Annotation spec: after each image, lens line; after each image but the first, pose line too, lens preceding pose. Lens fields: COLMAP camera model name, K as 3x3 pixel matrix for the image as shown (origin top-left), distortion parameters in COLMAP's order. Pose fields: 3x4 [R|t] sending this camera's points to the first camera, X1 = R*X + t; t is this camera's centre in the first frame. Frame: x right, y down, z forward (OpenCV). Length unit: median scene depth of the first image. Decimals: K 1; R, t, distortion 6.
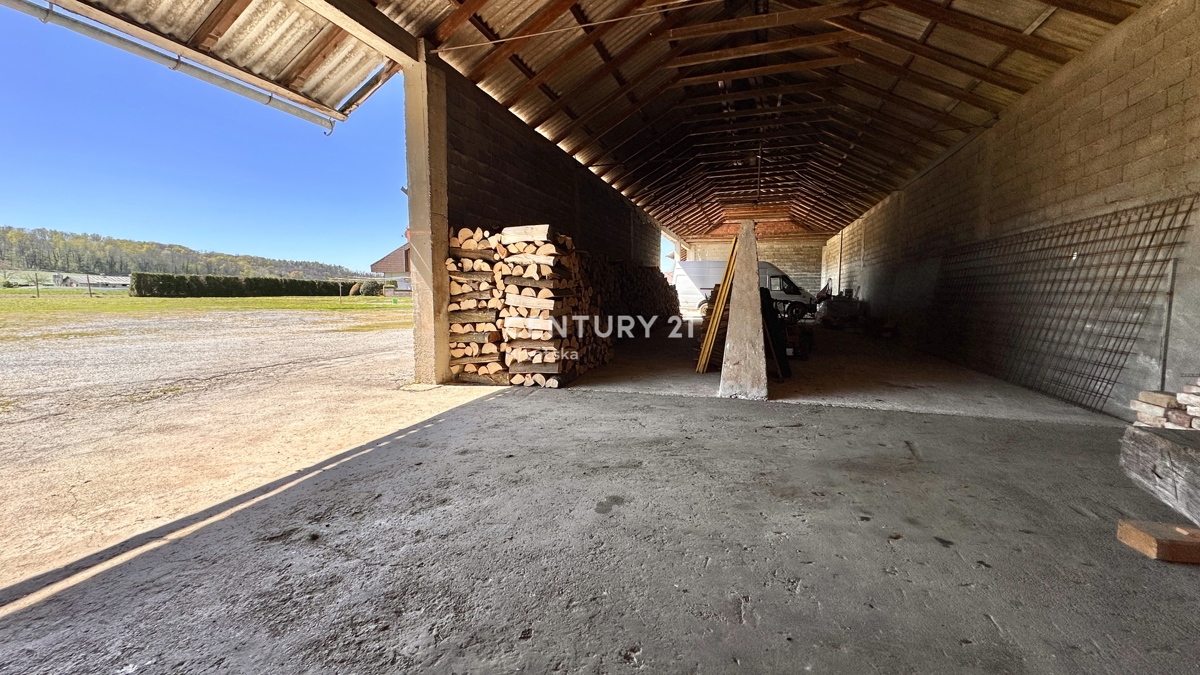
lens RADIAL K [[473.7, 0, 601.4], [0, 473.7, 331.6], [0, 0, 1]] dist [-0.002637, -0.000229]
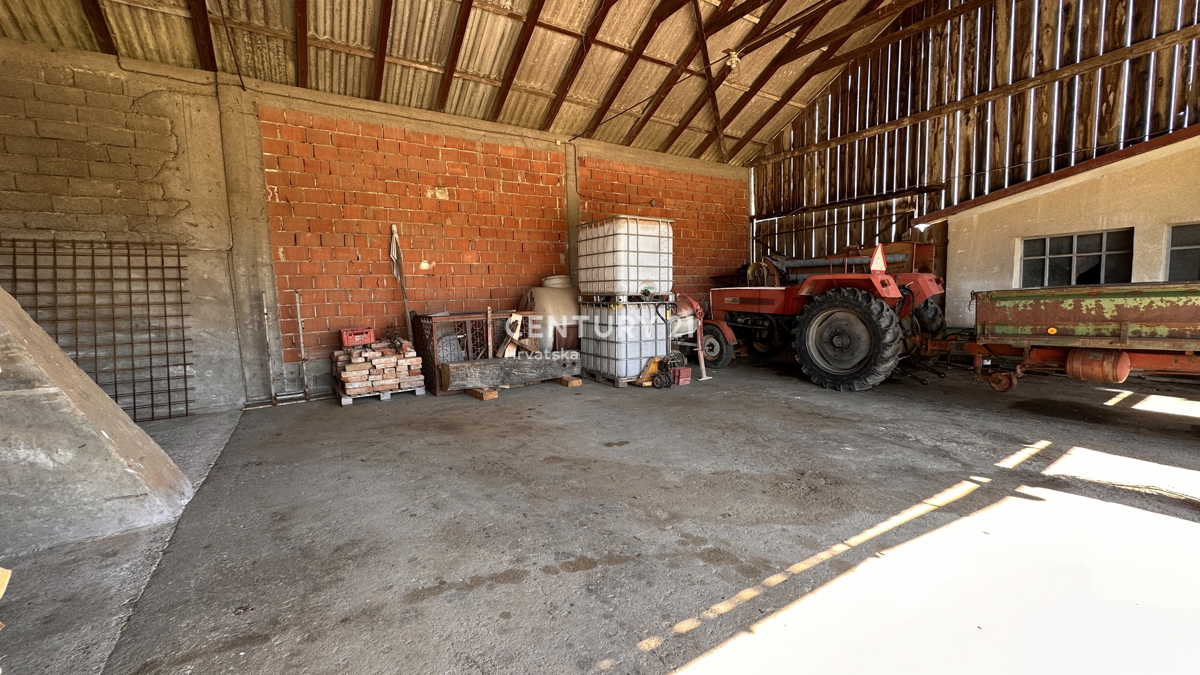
lens RADIAL K [[473.7, 0, 599.5], [0, 473.7, 337.9], [0, 0, 1]] dist [-0.002637, -0.000229]
pose [[-0.768772, -0.032964, 0.638672, -0.719333], [0.078587, 0.986232, 0.145498, -0.163226], [-0.634676, 0.162046, -0.755598, 1.678756]]
